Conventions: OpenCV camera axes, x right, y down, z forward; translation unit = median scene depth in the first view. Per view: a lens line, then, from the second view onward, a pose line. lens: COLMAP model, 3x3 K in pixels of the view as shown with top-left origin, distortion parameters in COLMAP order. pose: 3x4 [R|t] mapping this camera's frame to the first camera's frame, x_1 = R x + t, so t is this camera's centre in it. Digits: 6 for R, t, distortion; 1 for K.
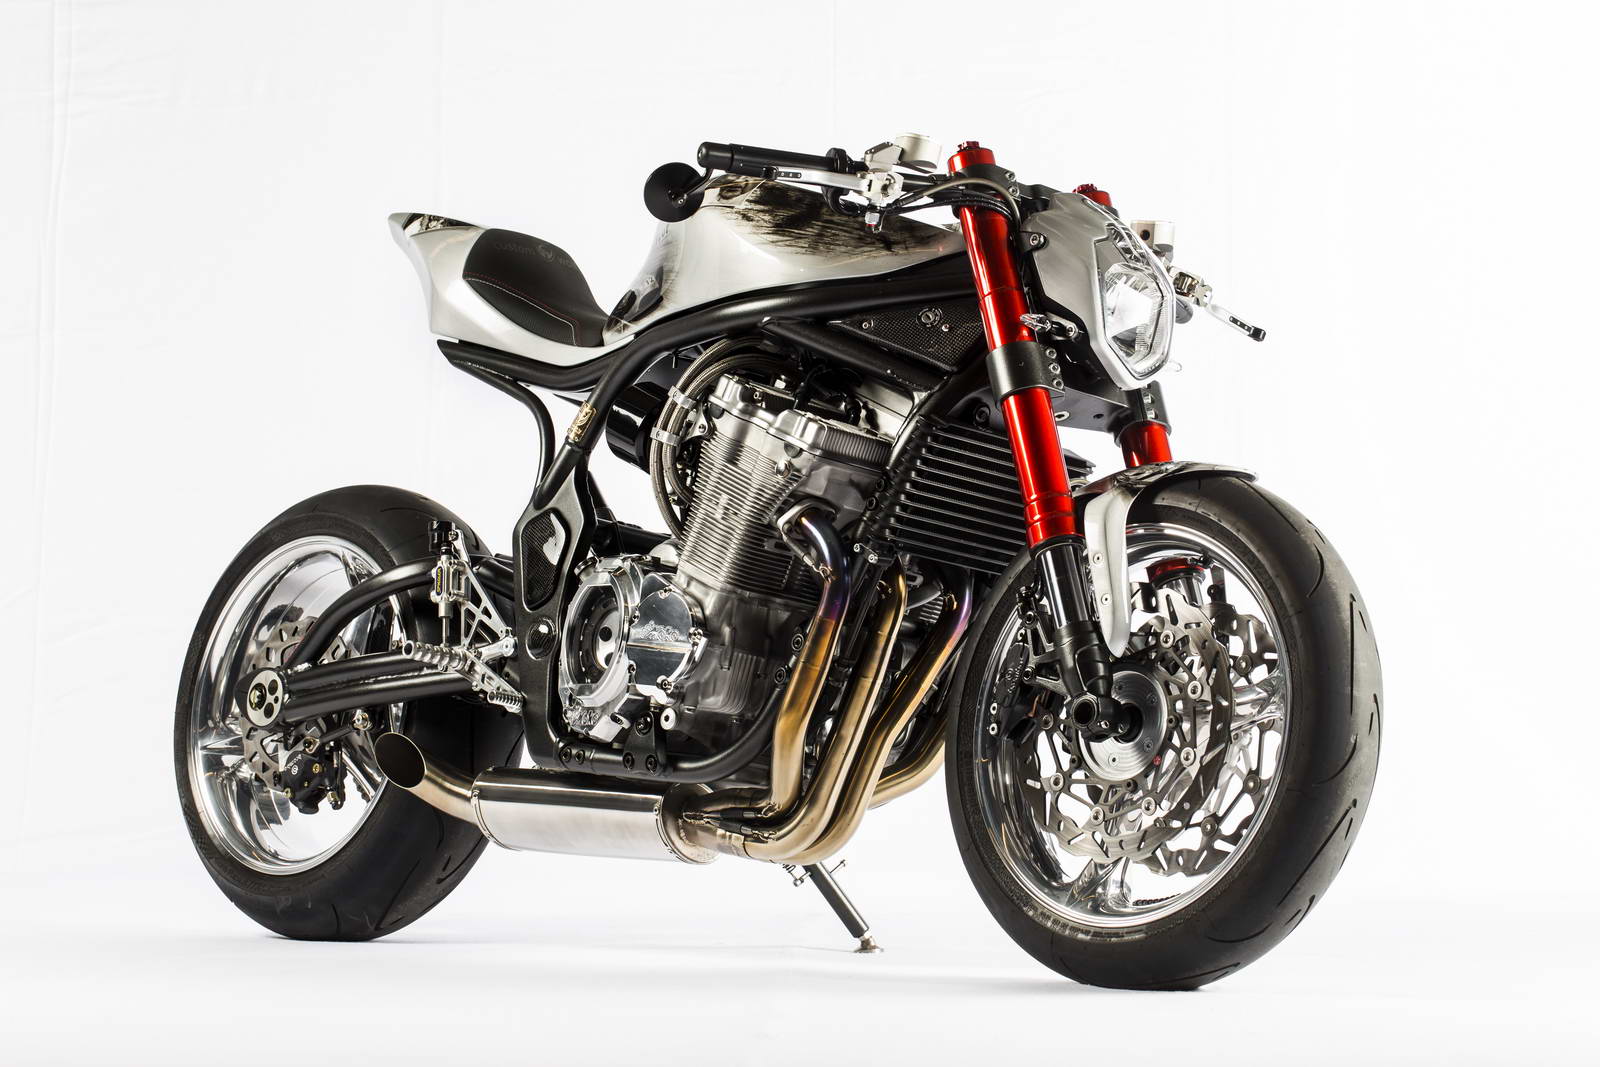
lens RADIAL K [[4622.8, 0, 800.0], [0, 4622.8, 533.5], [0, 0, 1]] dist [-0.008725, -0.711179]
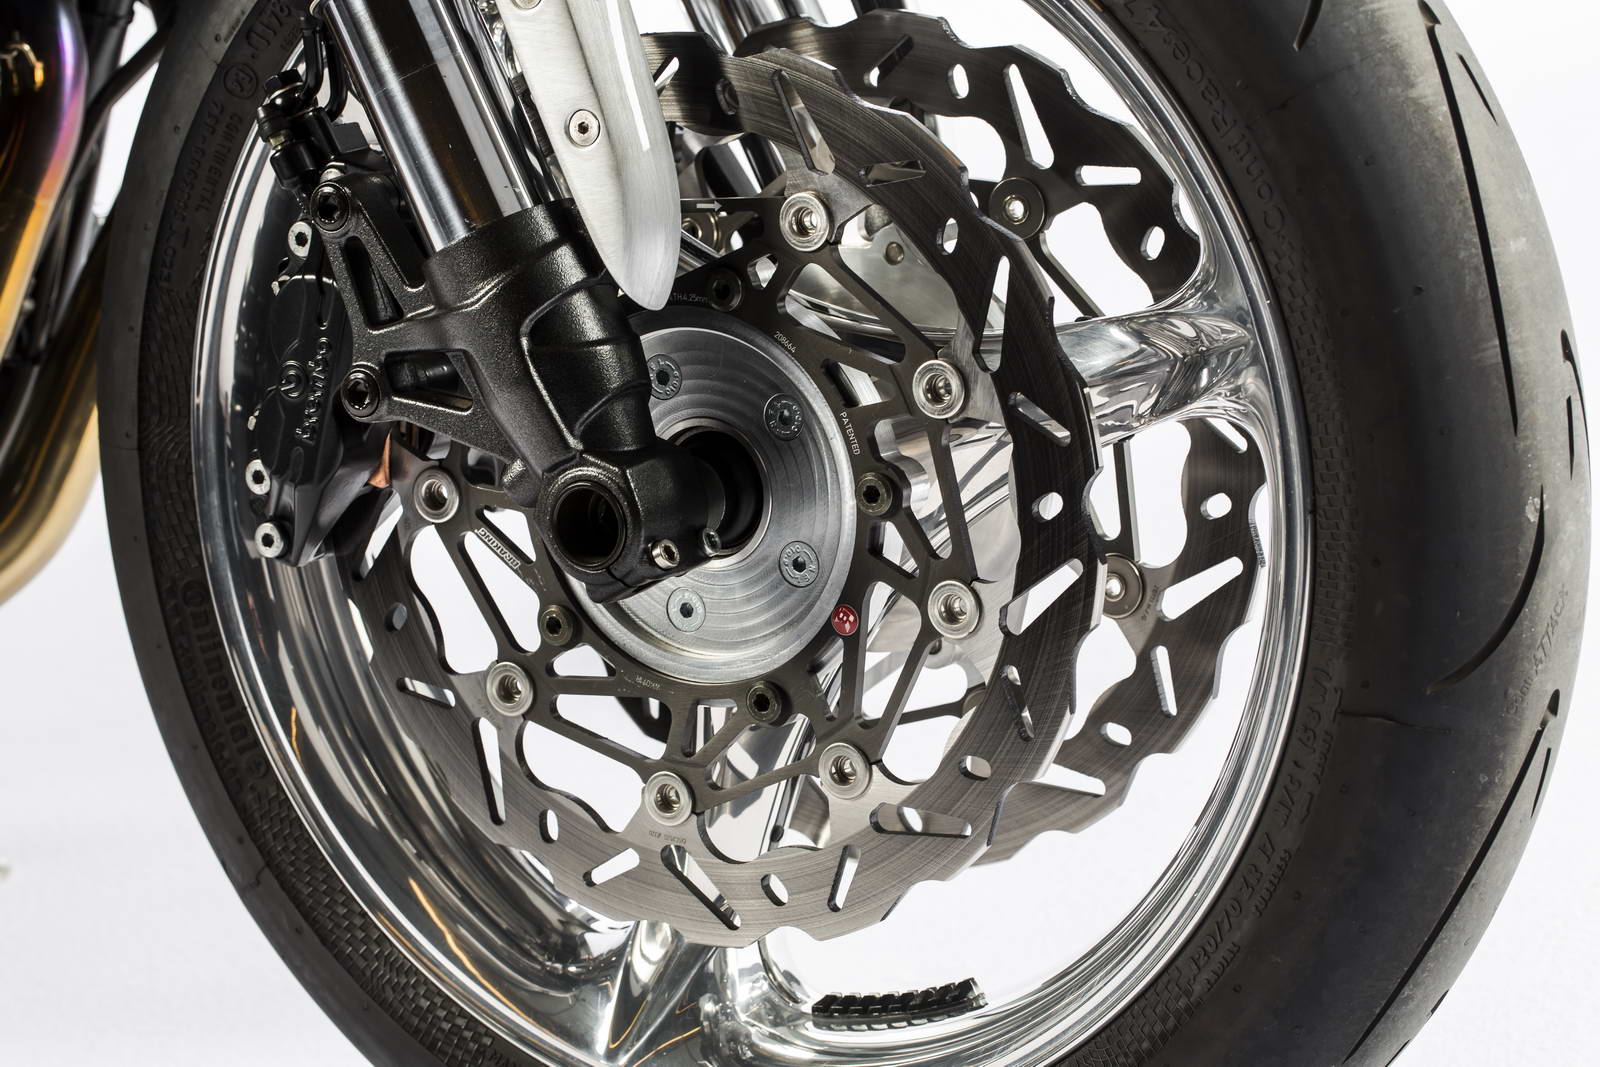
lens RADIAL K [[4730.2, 0, 800.0], [0, 4730.2, 533.5], [0, 0, 1]] dist [0.009978, -1.245344]
pose [[0.960867, -0.213589, 0.176391, 0.020062], [0.155725, 0.943122, 0.293720, -0.048328], [-0.229094, -0.254757, 0.939476, 0.697756]]
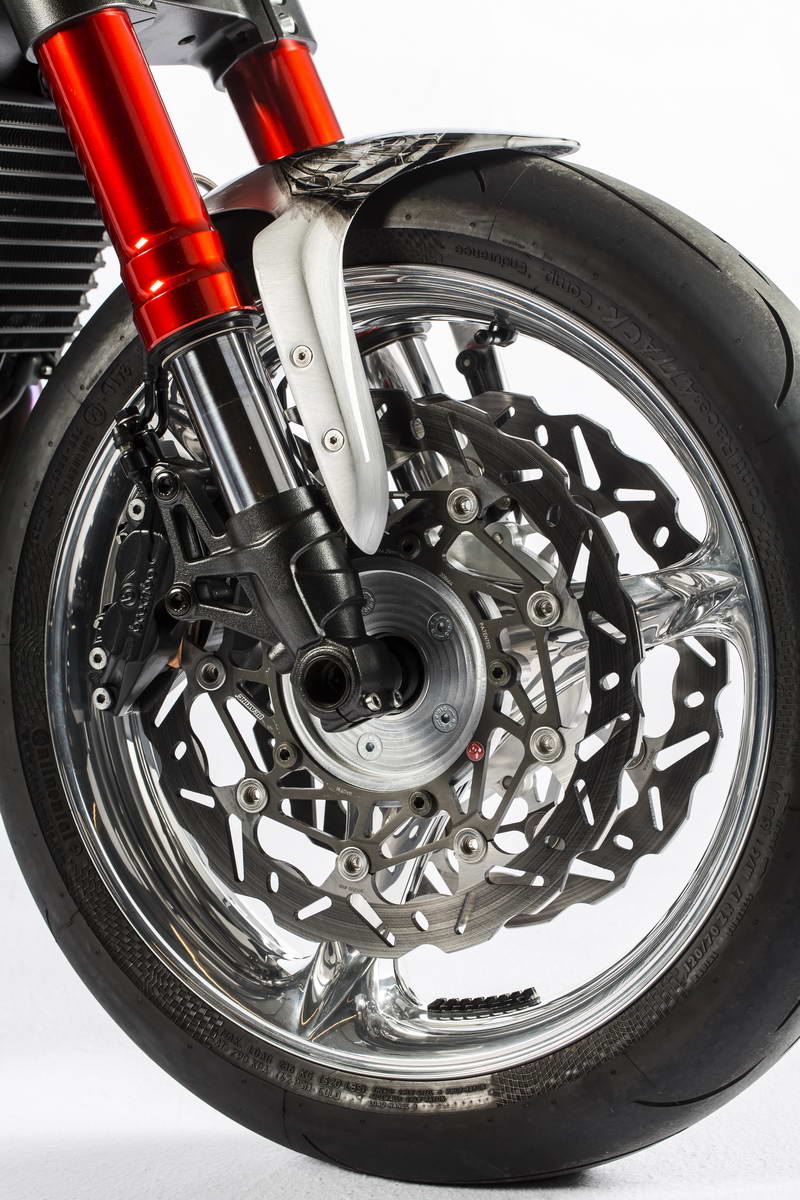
lens RADIAL K [[3467.1, 0, 400.0], [0, 3467.1, 600.0], [0, 0, 1]] dist [-0.008725, -0.711179]
pose [[0.950098, -0.149761, 0.273654, -0.029675], [0.093411, 0.973555, 0.208481, -0.044884], [-0.297639, -0.172515, 0.938962, 0.645637]]
